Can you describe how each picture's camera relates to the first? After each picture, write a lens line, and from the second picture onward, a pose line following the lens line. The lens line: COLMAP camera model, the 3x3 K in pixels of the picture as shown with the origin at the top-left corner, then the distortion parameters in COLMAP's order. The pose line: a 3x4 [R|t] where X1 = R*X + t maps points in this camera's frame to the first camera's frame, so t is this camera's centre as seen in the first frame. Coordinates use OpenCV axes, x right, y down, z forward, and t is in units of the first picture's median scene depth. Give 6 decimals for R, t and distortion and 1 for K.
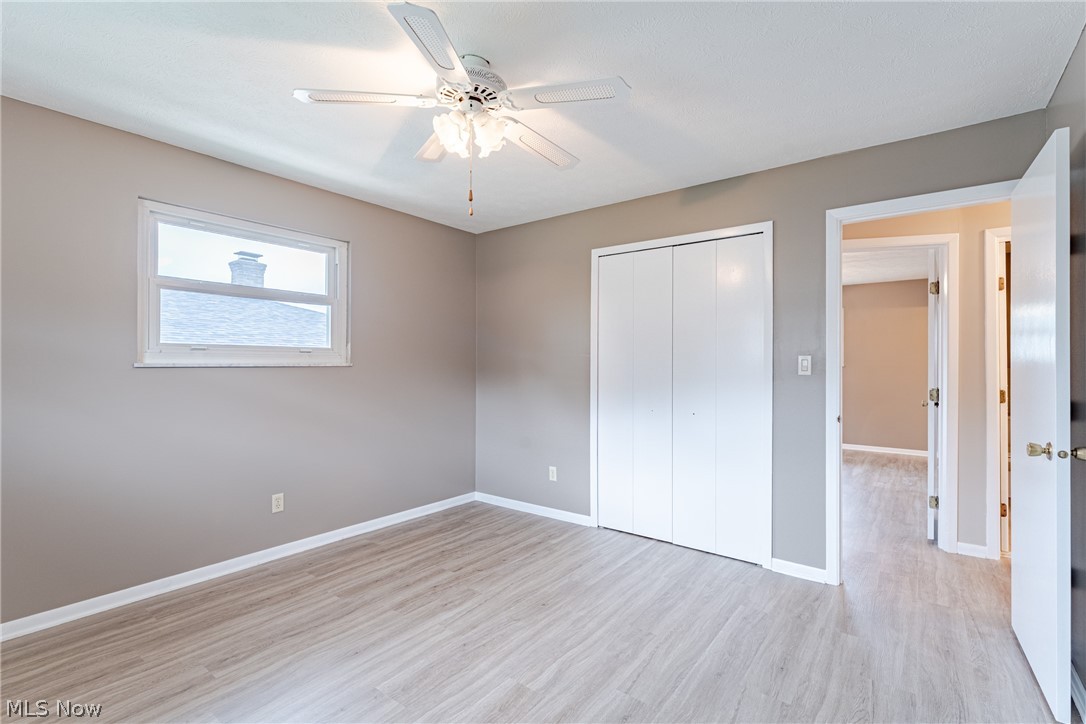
lens RADIAL K [[527.2, 0, 527.4], [0, 527.2, 365.2], [0, 0, 1]] dist [0.000415, 0.000690]
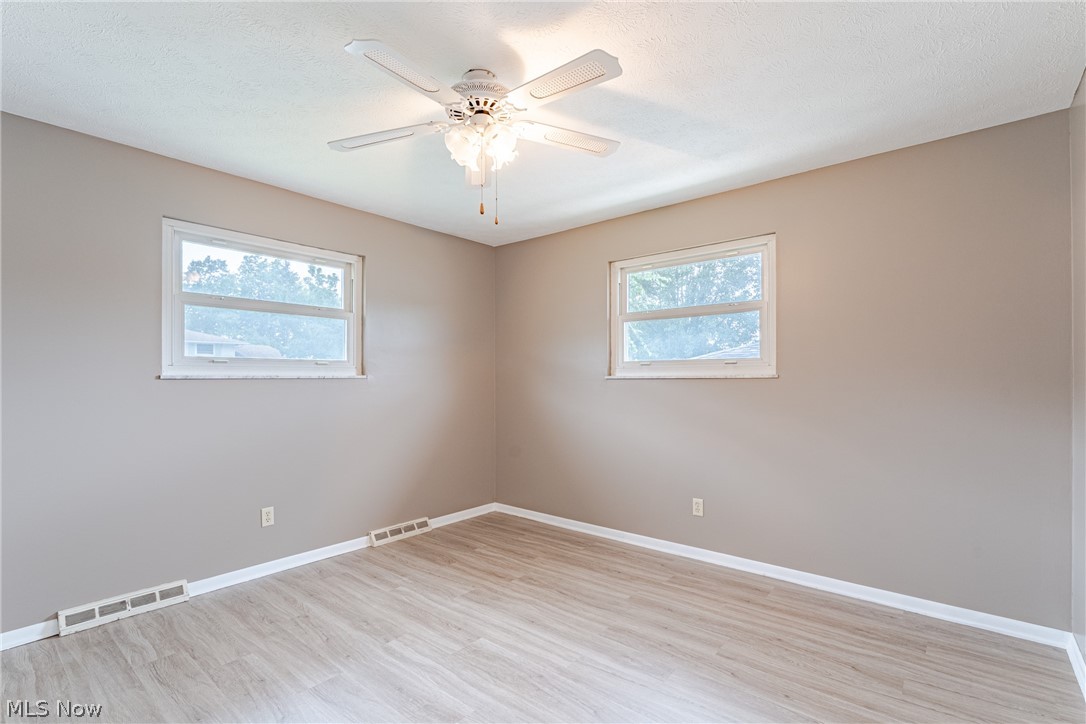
lens RADIAL K [[495.0, 0, 545.4], [0, 495.0, 374.0], [0, 0, 1]] dist [0.015728, -0.000240]
pose [[-0.039382, -0.008413, -0.999189, 0.604212], [0.004444, 0.999953, -0.008594, 0.001515], [0.999214, -0.004779, -0.039343, 0.823641]]
